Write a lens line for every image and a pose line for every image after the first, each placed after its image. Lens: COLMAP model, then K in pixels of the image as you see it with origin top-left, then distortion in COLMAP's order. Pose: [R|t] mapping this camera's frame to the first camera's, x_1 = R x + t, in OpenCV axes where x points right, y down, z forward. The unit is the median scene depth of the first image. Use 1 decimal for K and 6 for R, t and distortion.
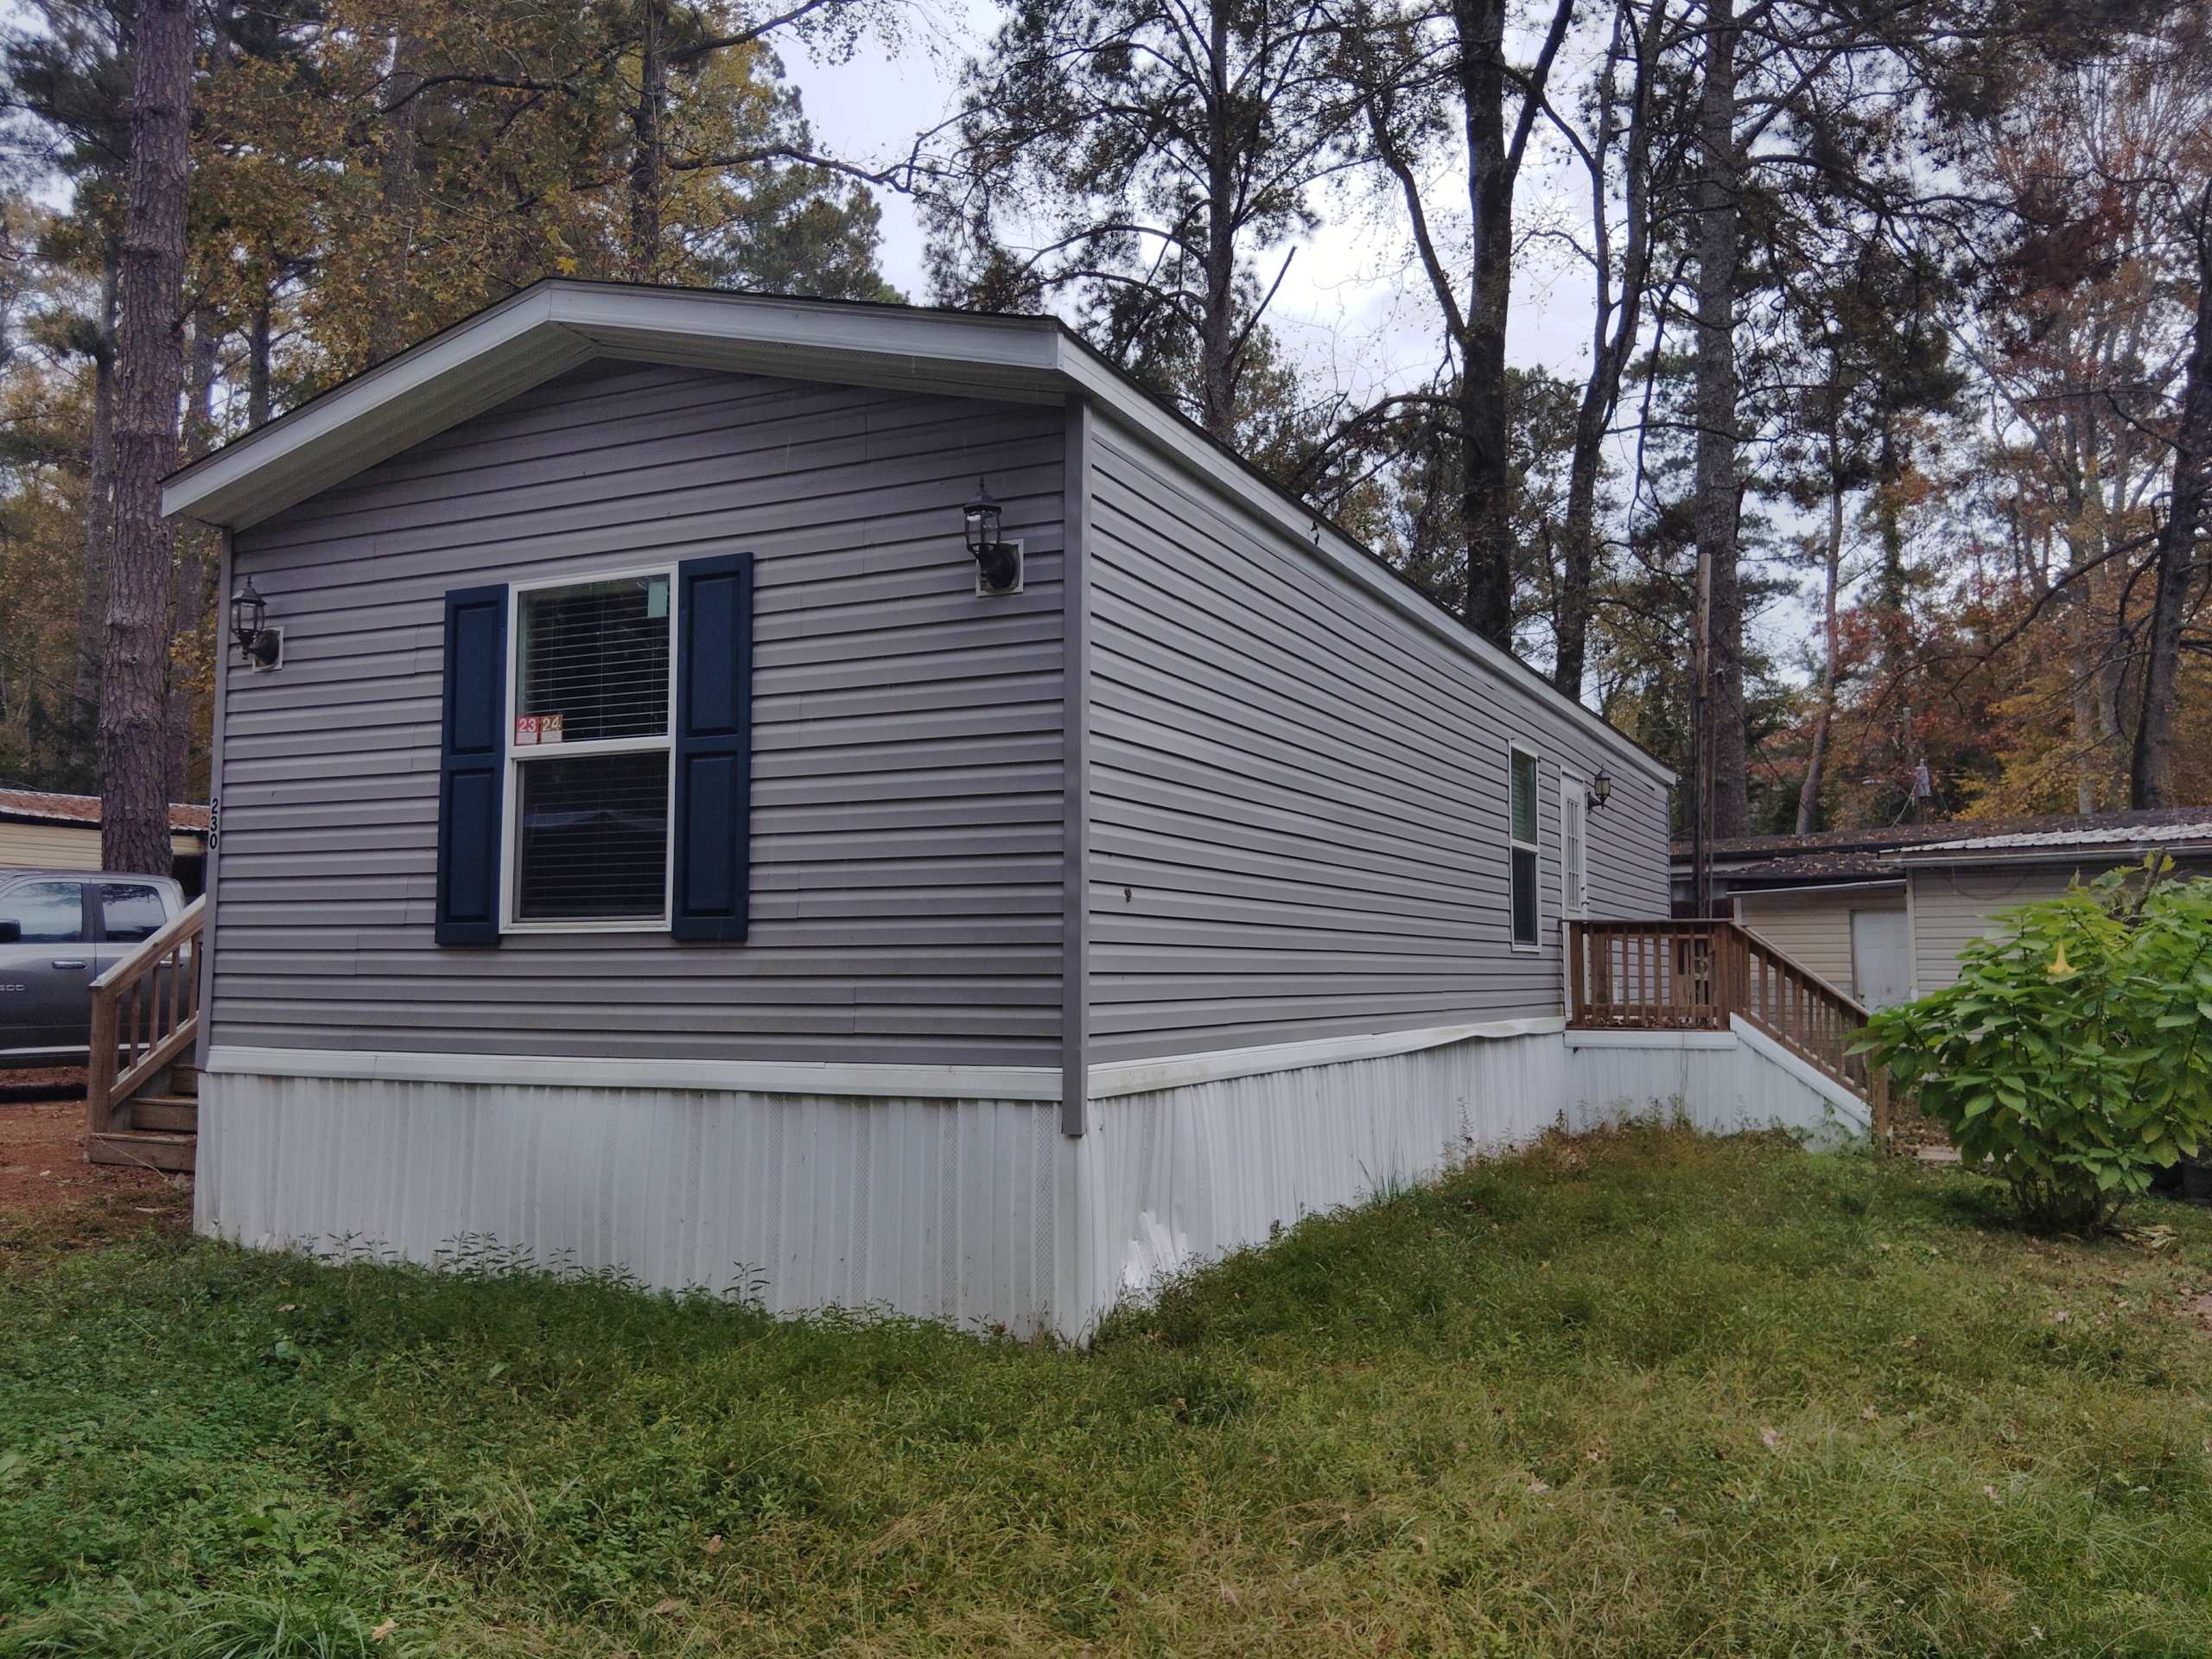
lens RADIAL K [[1729.7, 0, 1108.8], [0, 1729.7, 826.9], [0, 0, 1]] dist [-0.037999, -0.009740]
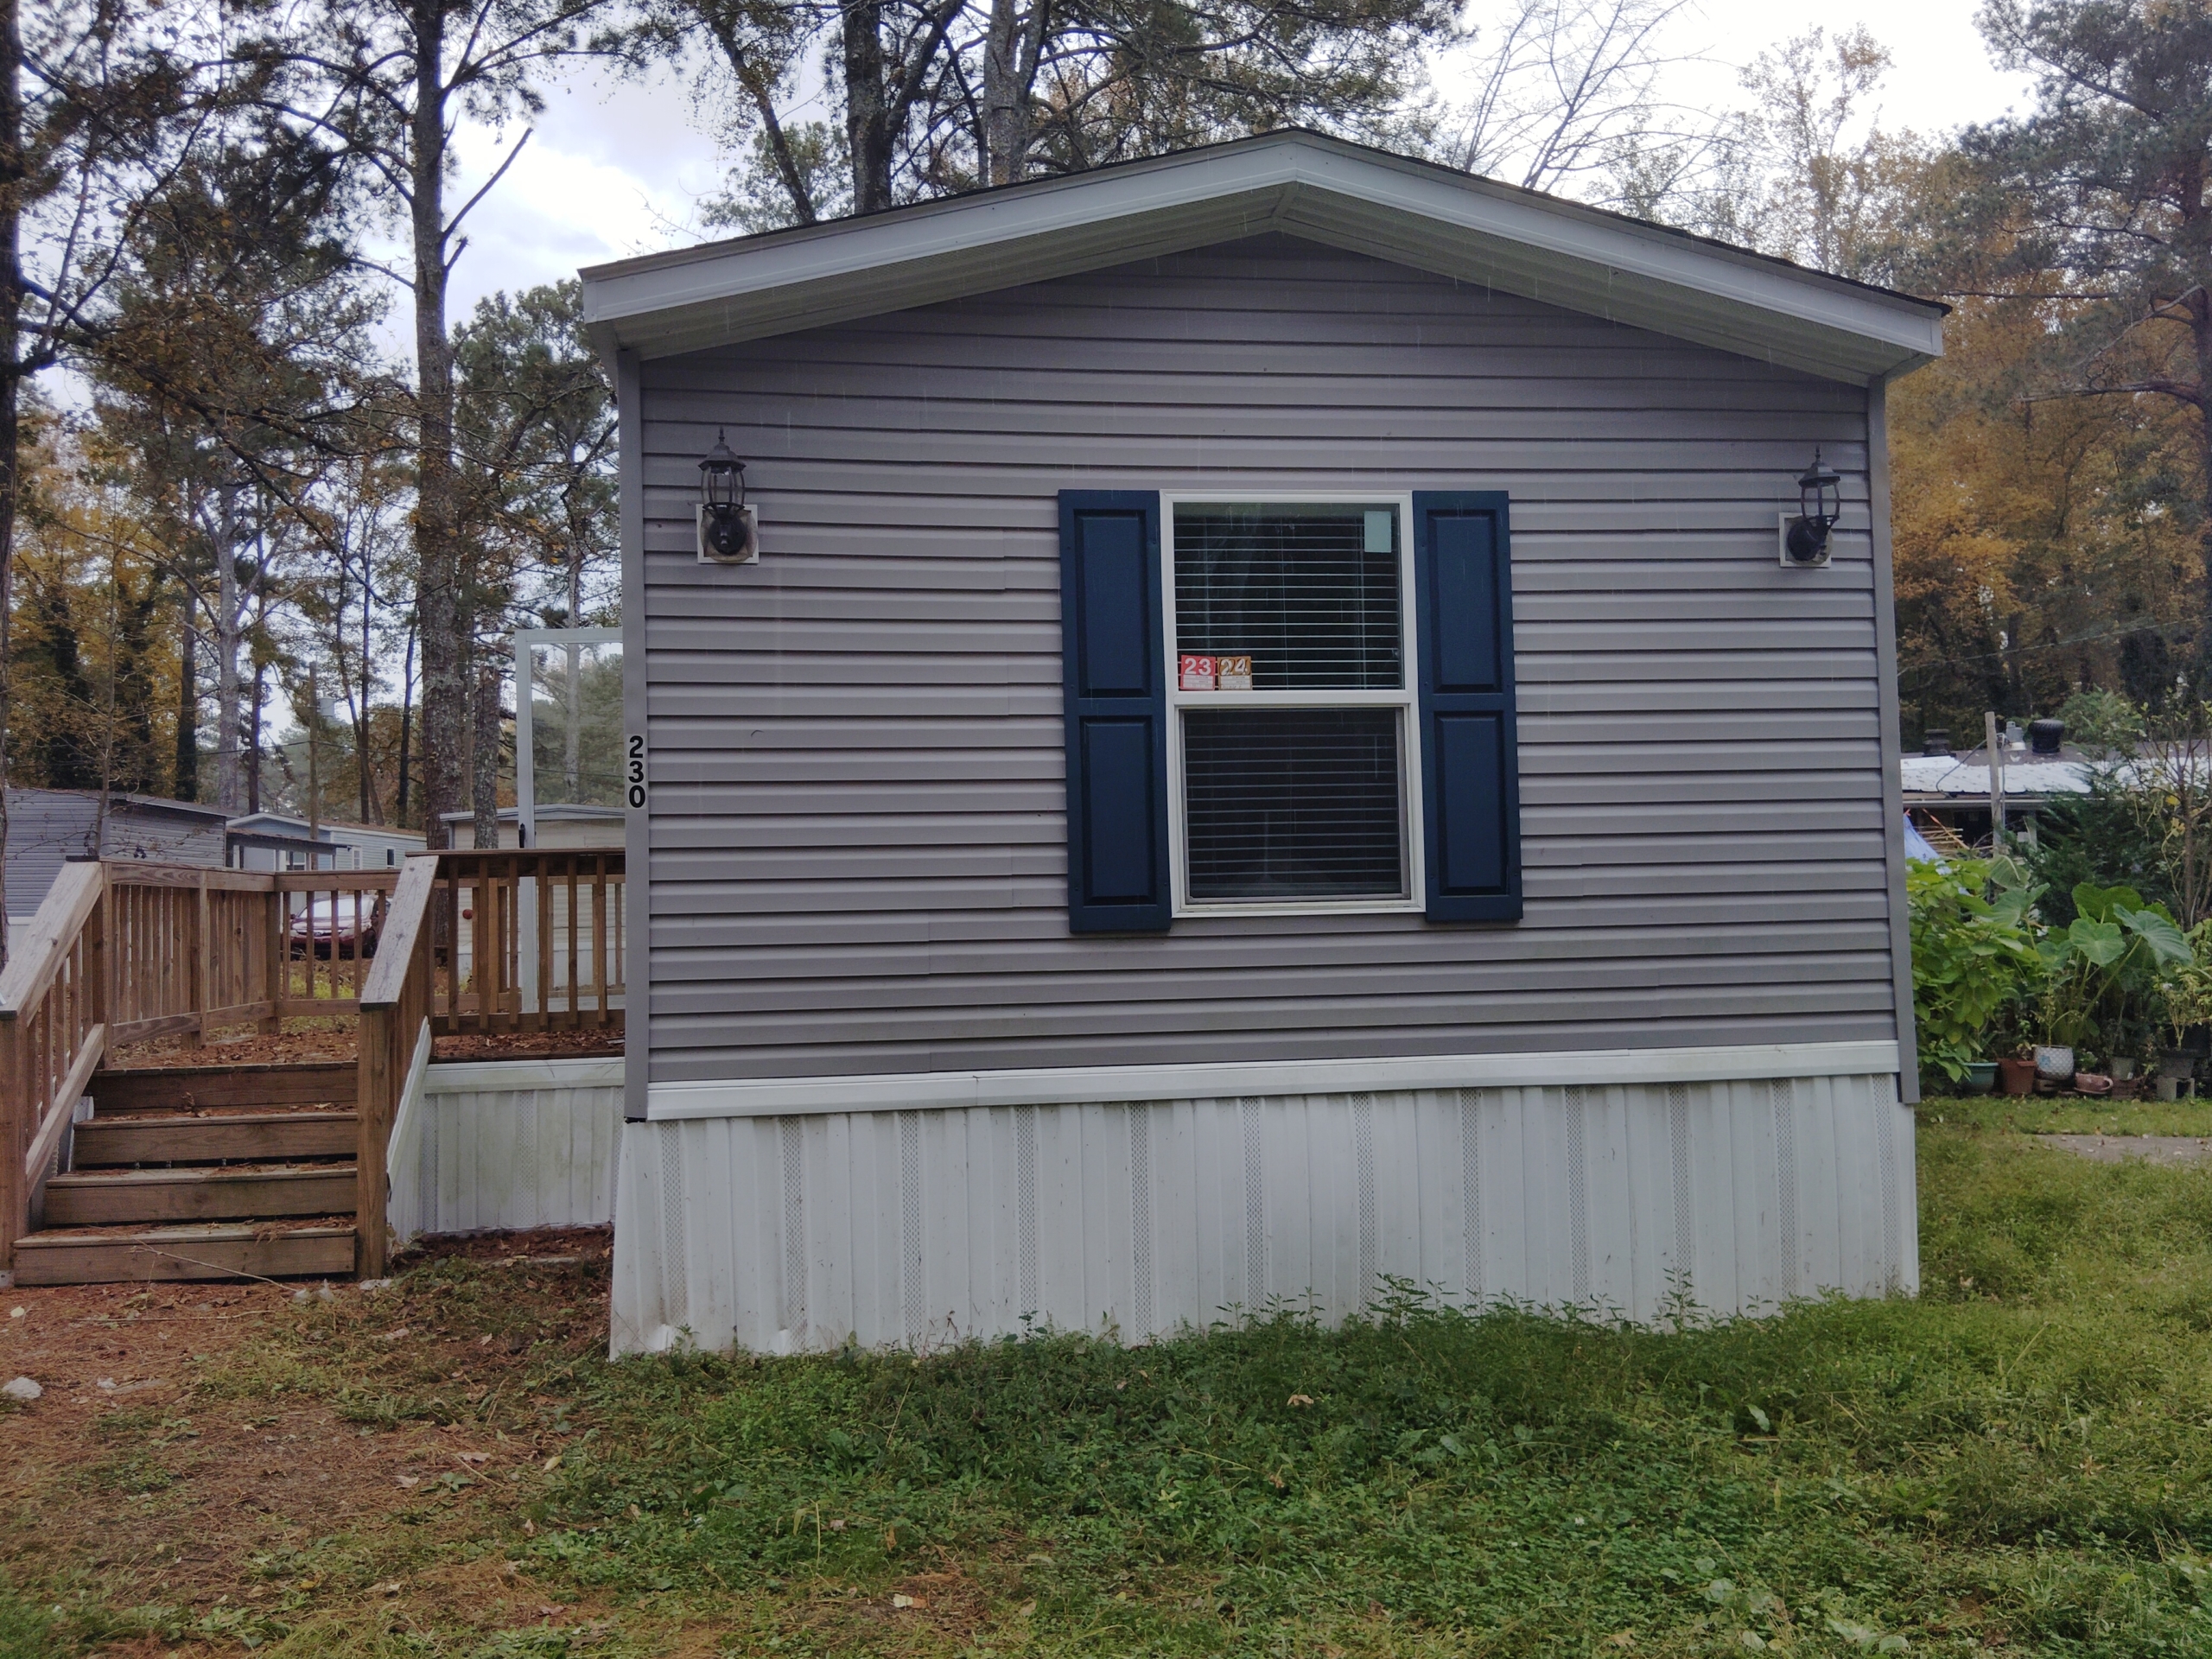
lens RADIAL K [[1854.1, 0, 1105.4], [0, 1854.1, 828.8], [0, 0, 1]] dist [0.034310, -0.008659]
pose [[0.853052, 0.013231, 0.521659, -0.867156], [-0.019823, 0.999779, 0.007059, 0.014274], [-0.521450, -0.016363, 0.853125, 0.268790]]
